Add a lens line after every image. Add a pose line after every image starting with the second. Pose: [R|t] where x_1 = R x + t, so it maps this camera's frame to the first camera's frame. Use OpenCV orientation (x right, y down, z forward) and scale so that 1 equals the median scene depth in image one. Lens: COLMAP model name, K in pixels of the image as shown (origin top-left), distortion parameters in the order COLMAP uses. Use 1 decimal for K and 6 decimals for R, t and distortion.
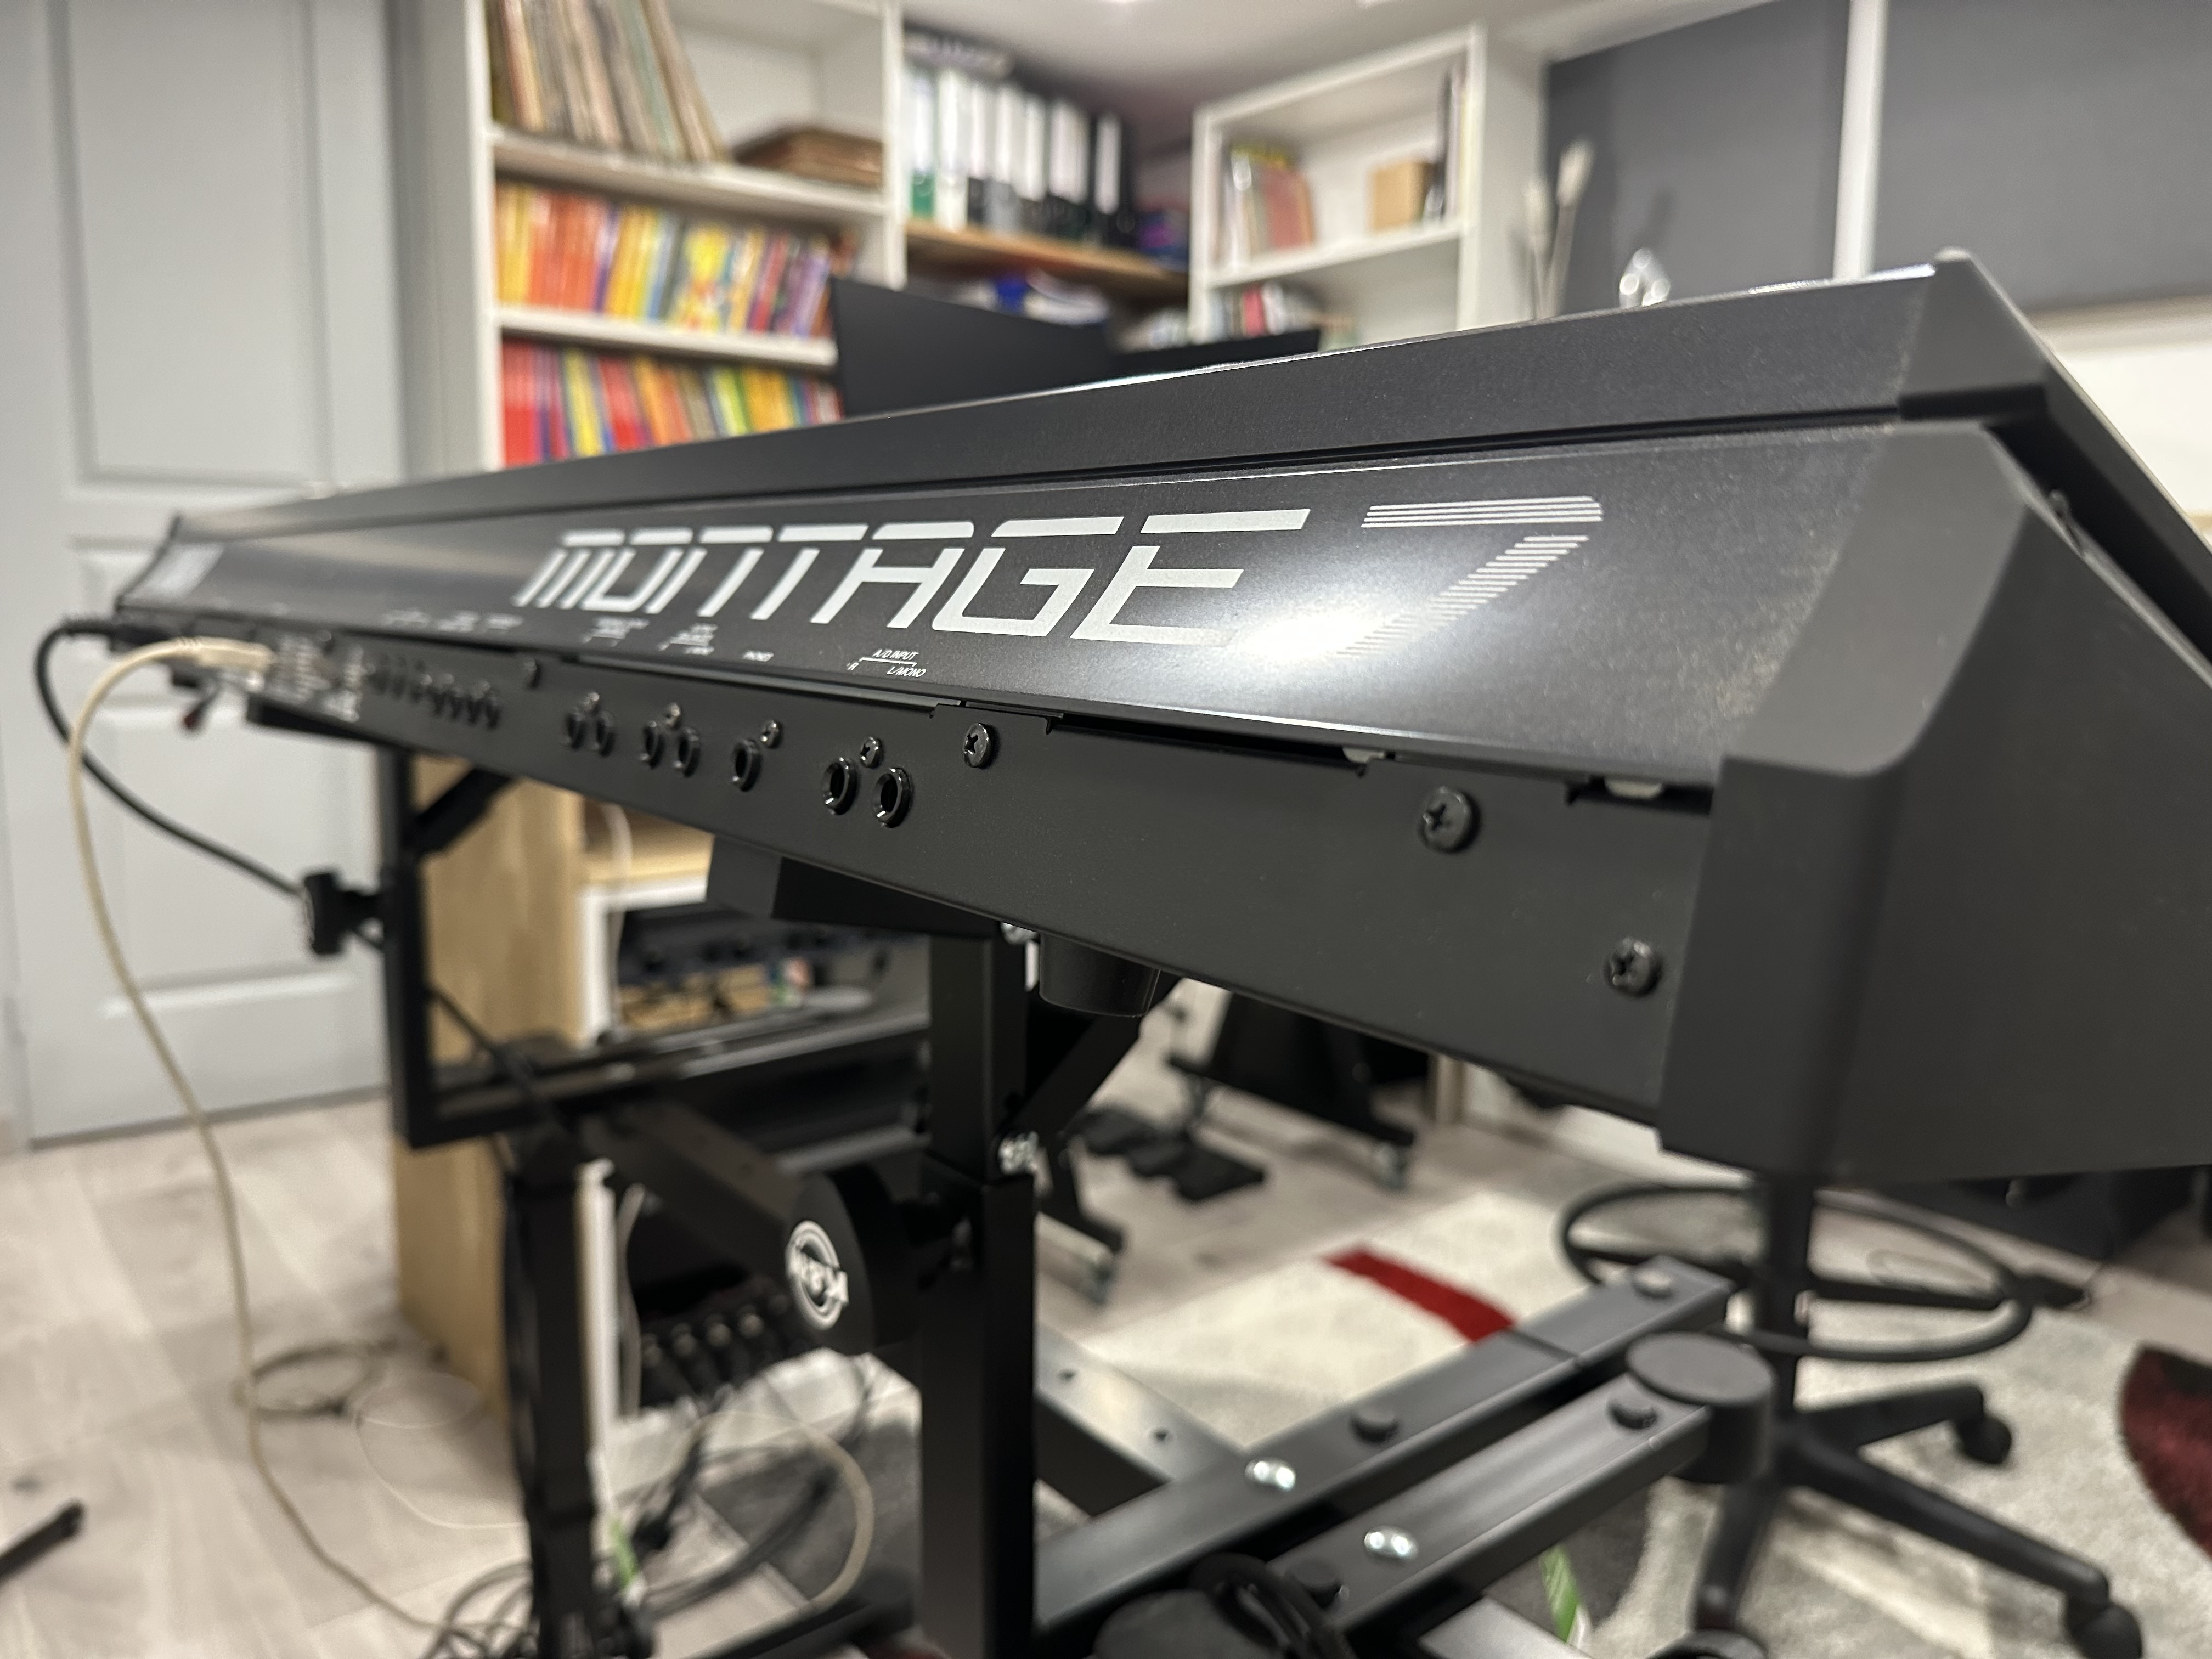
lens RADIAL K [[1787.2, 0, 1106.0], [0, 1787.2, 829.5], [0, 0, 1]] dist [-0.038050, 0.002104]
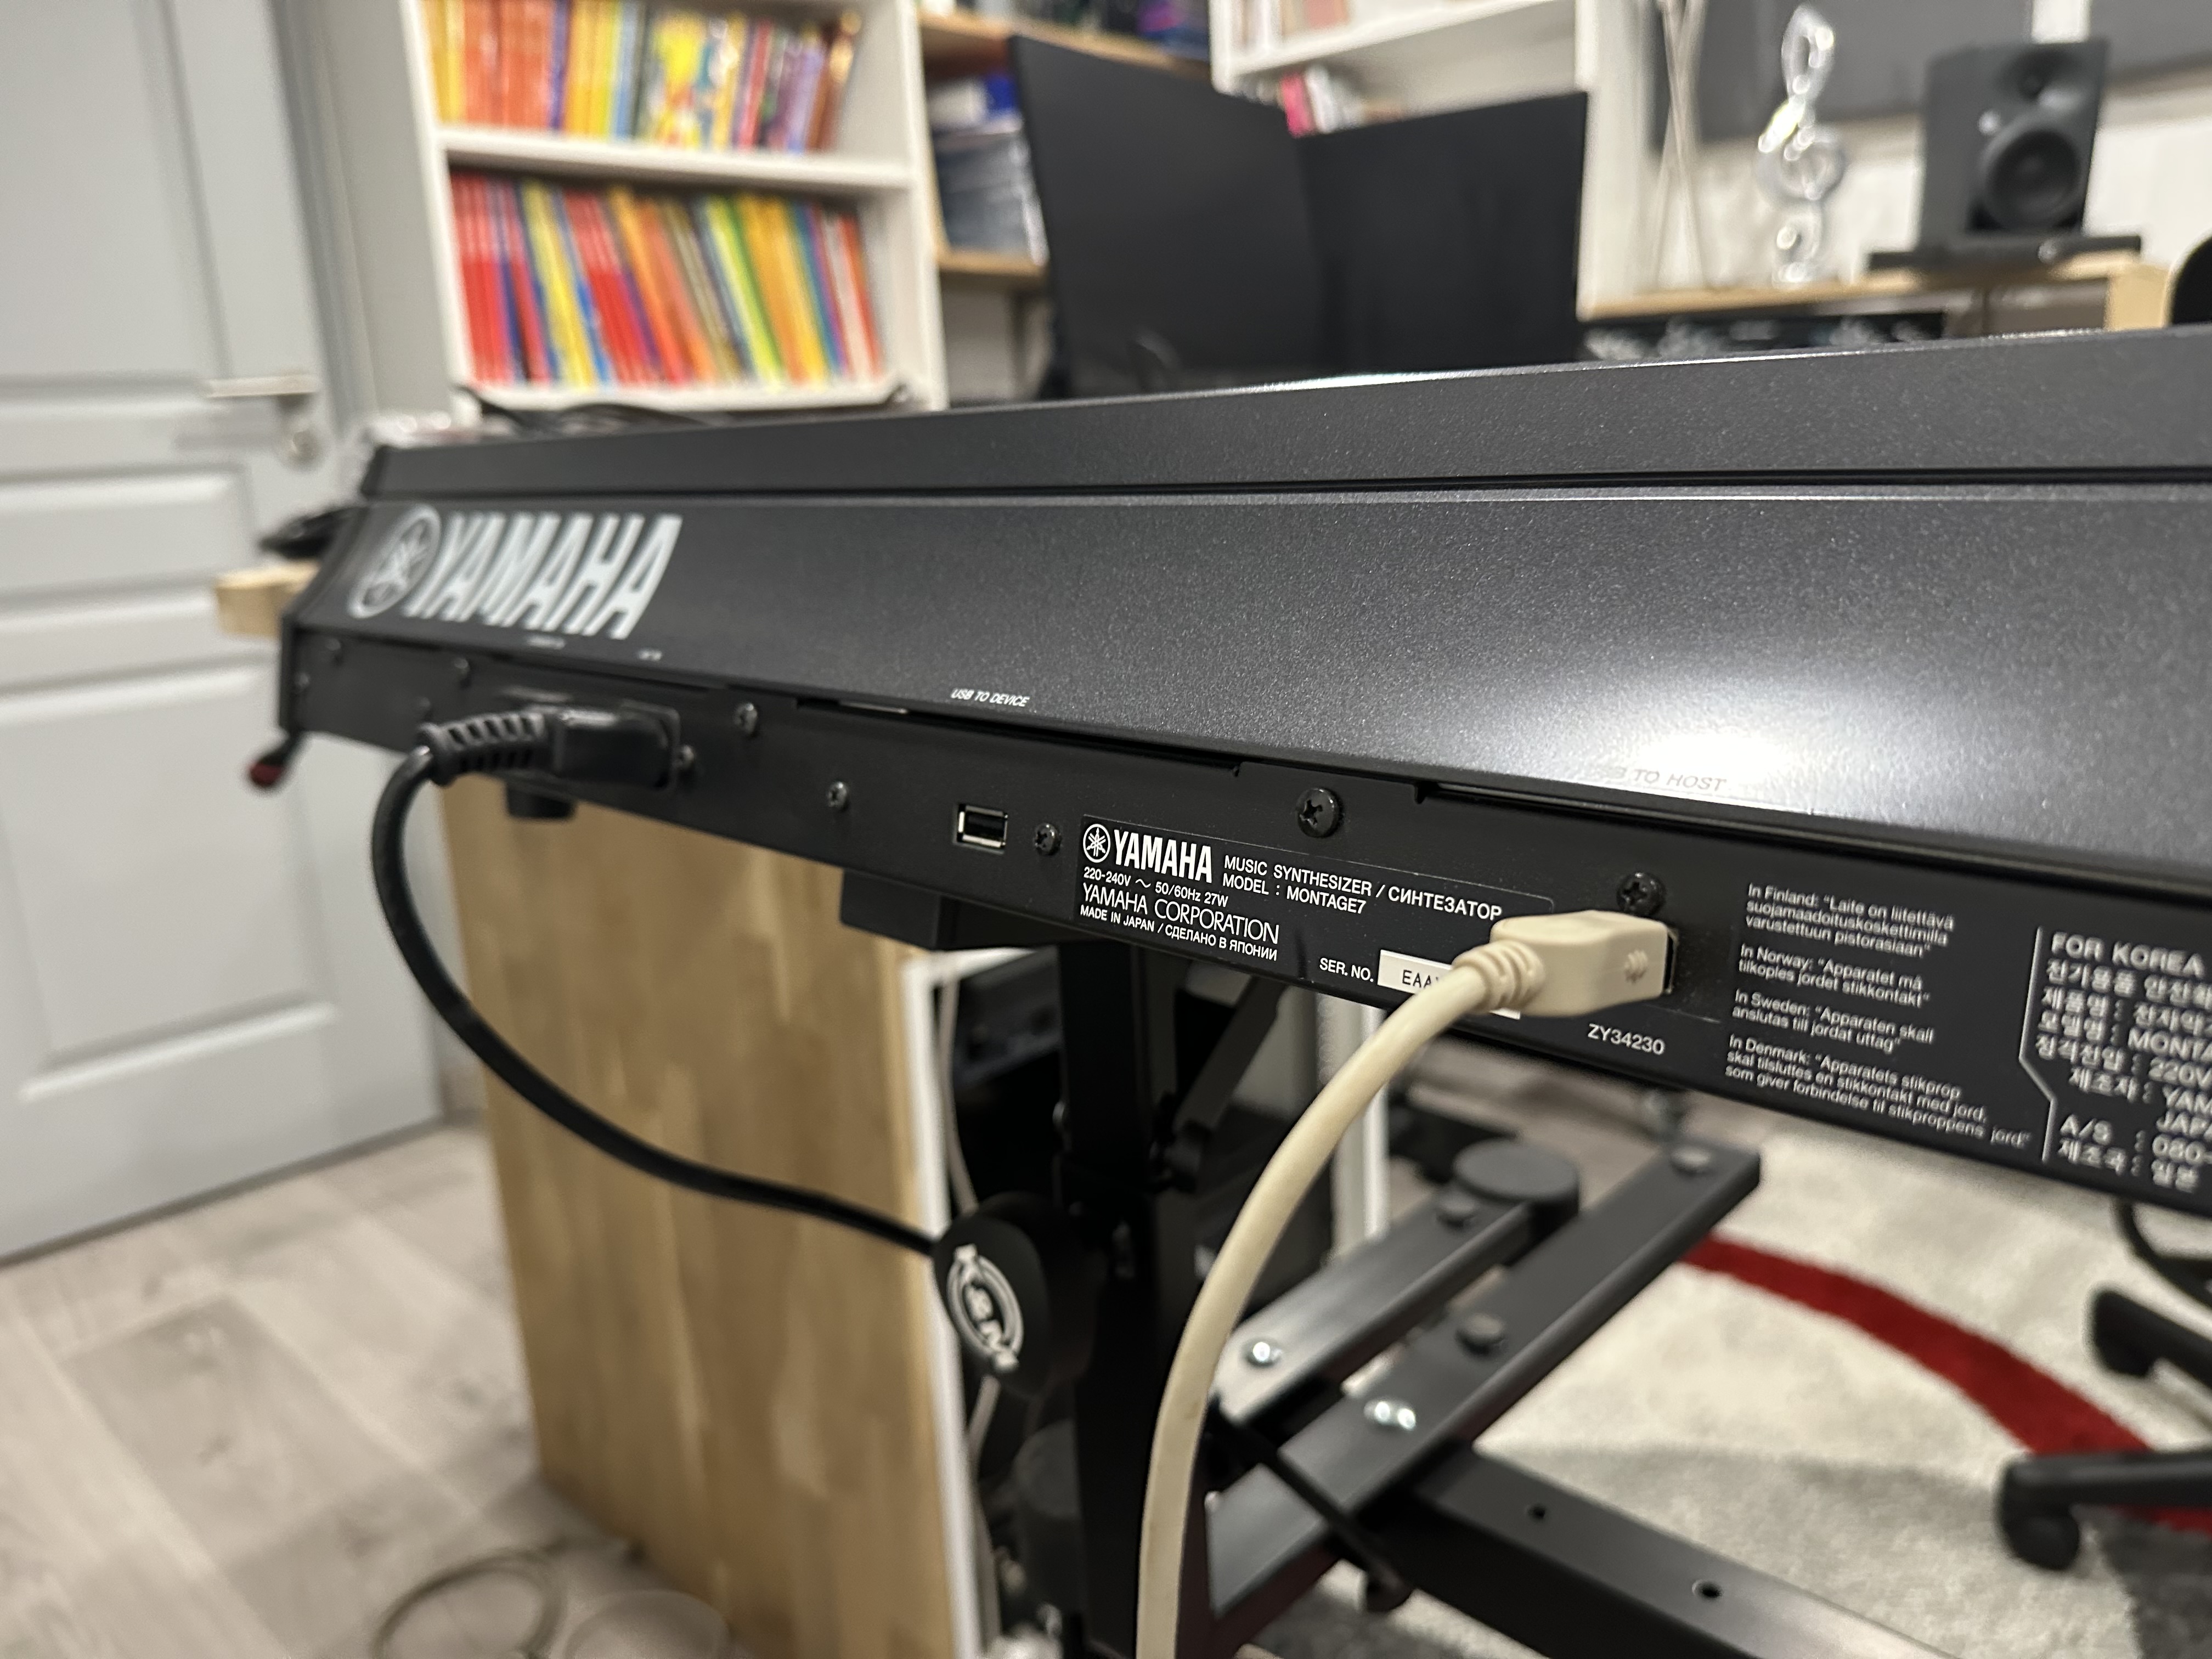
lens RADIAL K [[1787.2, 0, 1106.0], [0, 1787.2, 829.5], [0, 0, 1]] dist [-0.038050, 0.002104]
pose [[0.990111, -0.090665, 0.107056, -0.160708], [0.080978, 0.992497, 0.091613, -0.039916], [-0.114559, -0.082037, 0.990023, 0.183969]]
